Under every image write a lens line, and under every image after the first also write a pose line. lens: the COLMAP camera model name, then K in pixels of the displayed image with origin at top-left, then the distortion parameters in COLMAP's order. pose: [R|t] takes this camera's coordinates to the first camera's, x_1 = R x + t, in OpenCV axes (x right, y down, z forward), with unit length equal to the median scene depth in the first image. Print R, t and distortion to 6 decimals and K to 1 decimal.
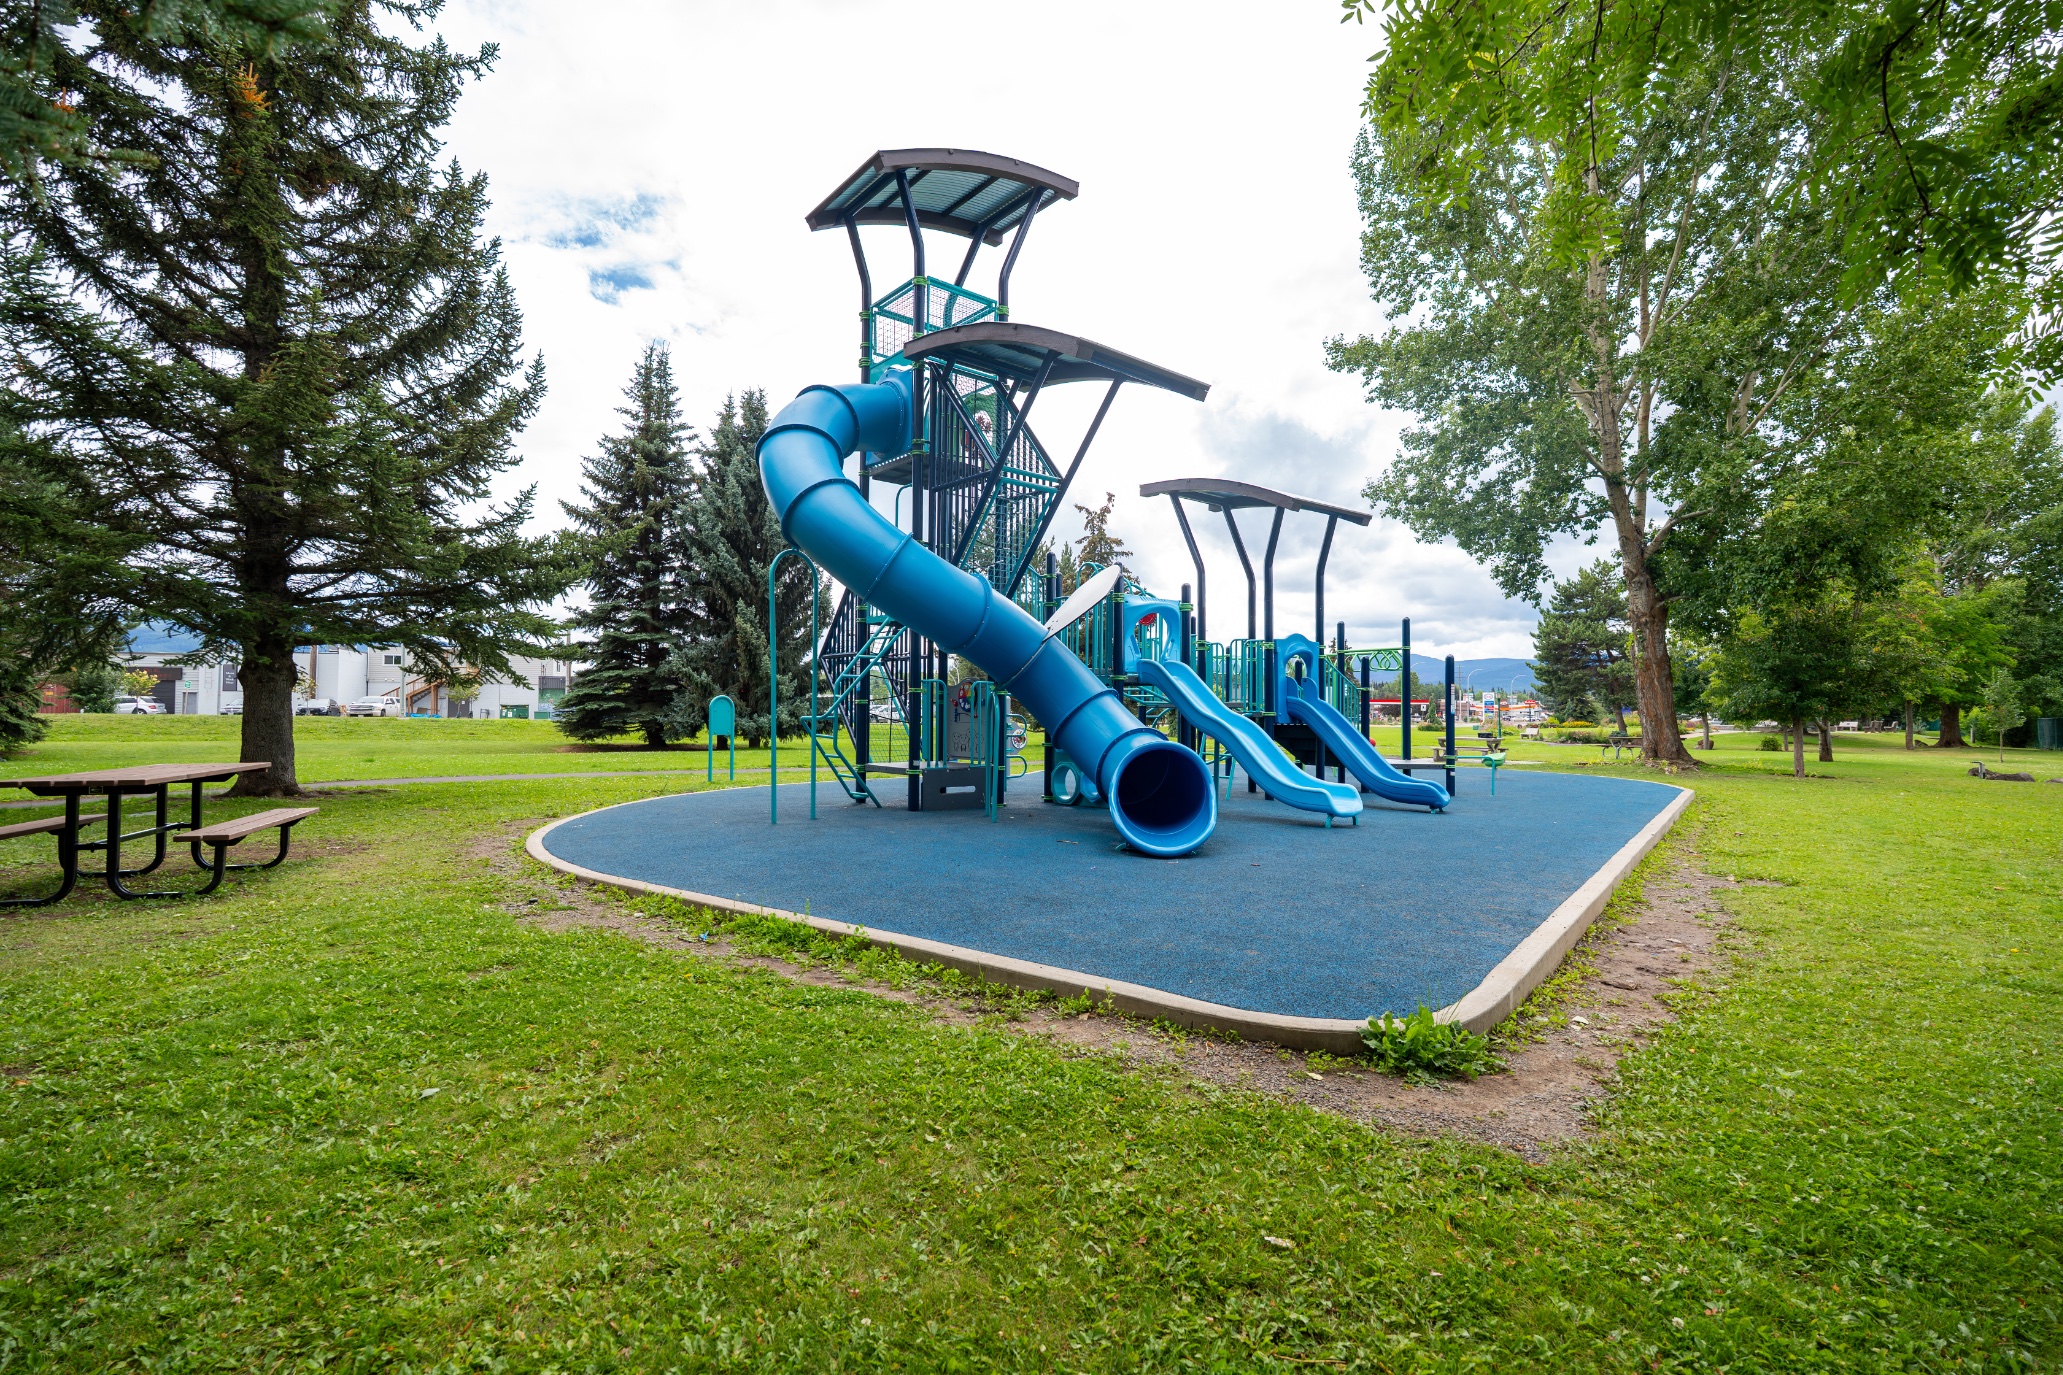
lens RADIAL K [[923.6, 0, 1024.6], [0, 923.6, 687.8], [0, 0, 1]] dist [-0.002866, -0.001860]
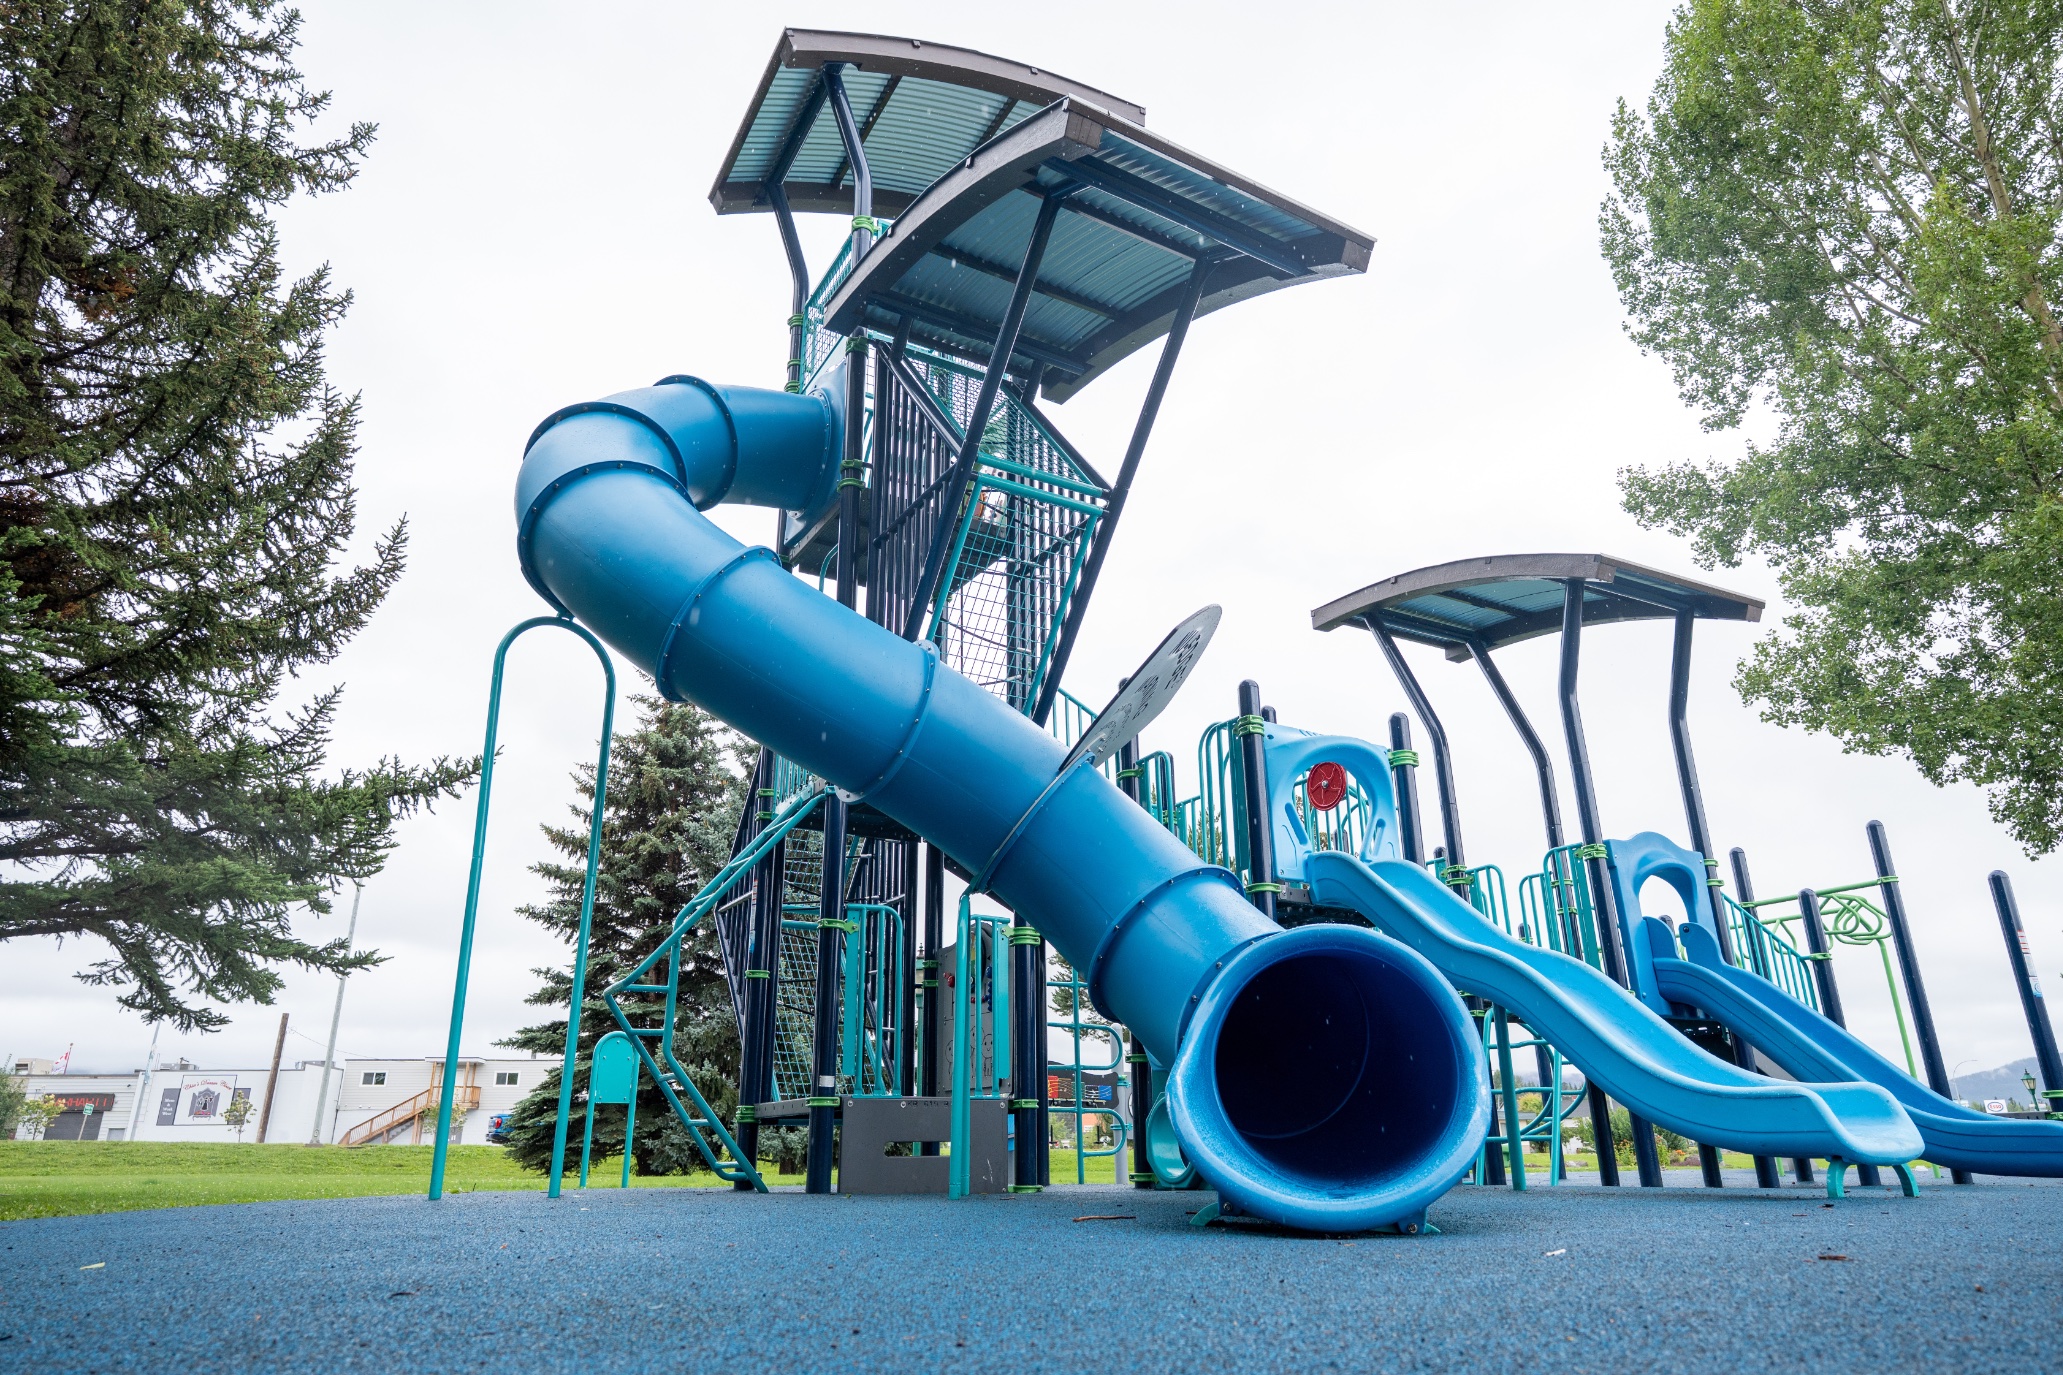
lens RADIAL K [[1238.4, 0, 1035.5], [0, 1238.4, 692.3], [0, 0, 1]] dist [0.001369, 0.002048]
pose [[0.986586, -0.074646, -0.145176, 0.065432], [0.022932, 0.943885, -0.329478, 0.075985], [0.161624, 0.321729, 0.932935, 0.278014]]
